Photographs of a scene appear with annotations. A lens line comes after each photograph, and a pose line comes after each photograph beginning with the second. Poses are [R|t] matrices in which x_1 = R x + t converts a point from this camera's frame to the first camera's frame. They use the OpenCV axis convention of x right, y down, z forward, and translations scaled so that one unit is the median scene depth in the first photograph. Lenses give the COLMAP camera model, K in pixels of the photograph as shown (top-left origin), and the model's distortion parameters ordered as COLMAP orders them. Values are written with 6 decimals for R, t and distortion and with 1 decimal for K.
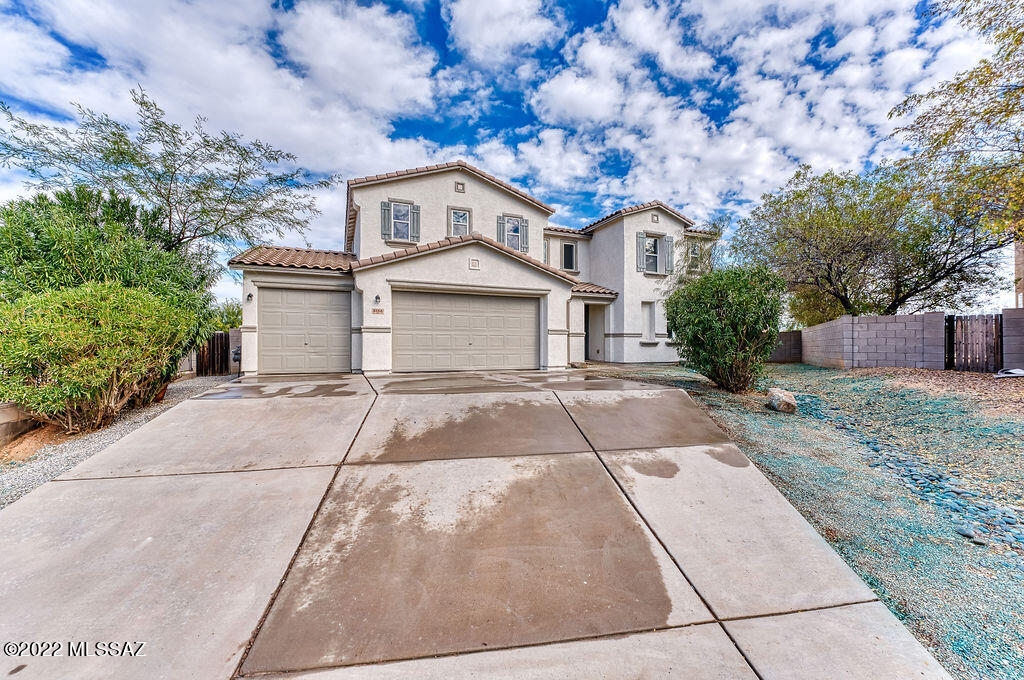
lens RADIAL K [[417.8, 0, 506.4], [0, 417.8, 341.0], [0, 0, 1]] dist [-0.008127, 0.000206]
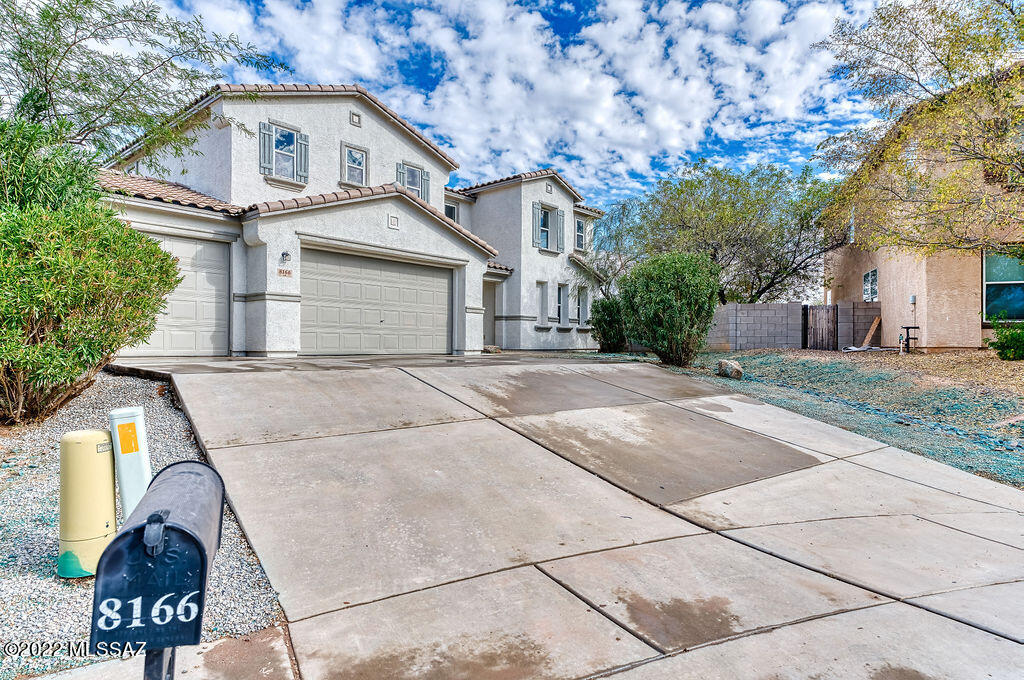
lens RADIAL K [[584.1, 0, 510.3], [0, 584.1, 342.3], [0, 0, 1]] dist [0.015907, 0.000150]
pose [[0.893628, 0.008255, 0.448733, -0.344350], [-0.013121, 0.999884, 0.007736, 0.033688], [-0.448617, -0.012801, 0.893633, -0.107656]]
